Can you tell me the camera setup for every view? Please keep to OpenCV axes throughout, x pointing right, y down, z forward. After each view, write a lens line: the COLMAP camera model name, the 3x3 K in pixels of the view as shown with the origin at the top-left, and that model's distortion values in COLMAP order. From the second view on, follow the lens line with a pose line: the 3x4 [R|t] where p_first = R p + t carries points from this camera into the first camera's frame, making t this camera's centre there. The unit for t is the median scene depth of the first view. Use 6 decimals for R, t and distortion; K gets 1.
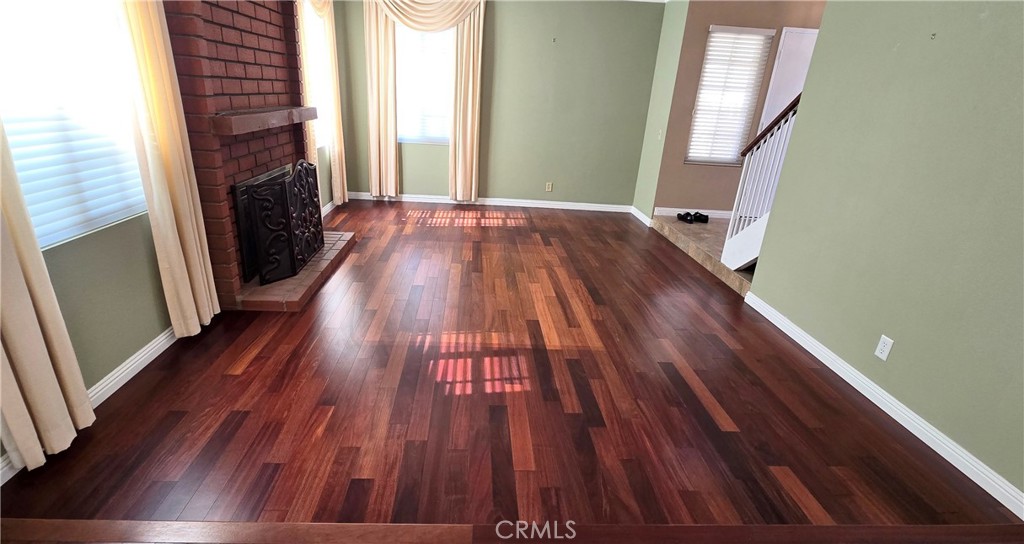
lens RADIAL K [[491.8, 0, 497.2], [0, 491.8, 287.0], [0, 0, 1]] dist [0.000300, 0.000167]
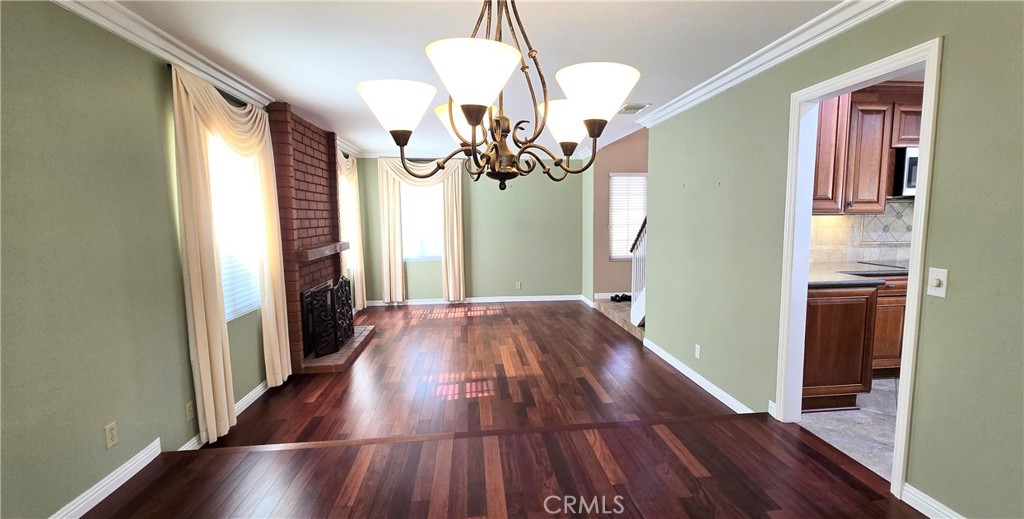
lens RADIAL K [[444.9, 0, 515.0], [0, 444.9, 262.9], [0, 0, 1]] dist [0.000263, -0.000248]
pose [[0.995369, -0.072172, 0.063503, 0.051769], [0.086704, 0.959291, -0.268782, 0.131175], [-0.041520, 0.273043, 0.961105, -0.383361]]
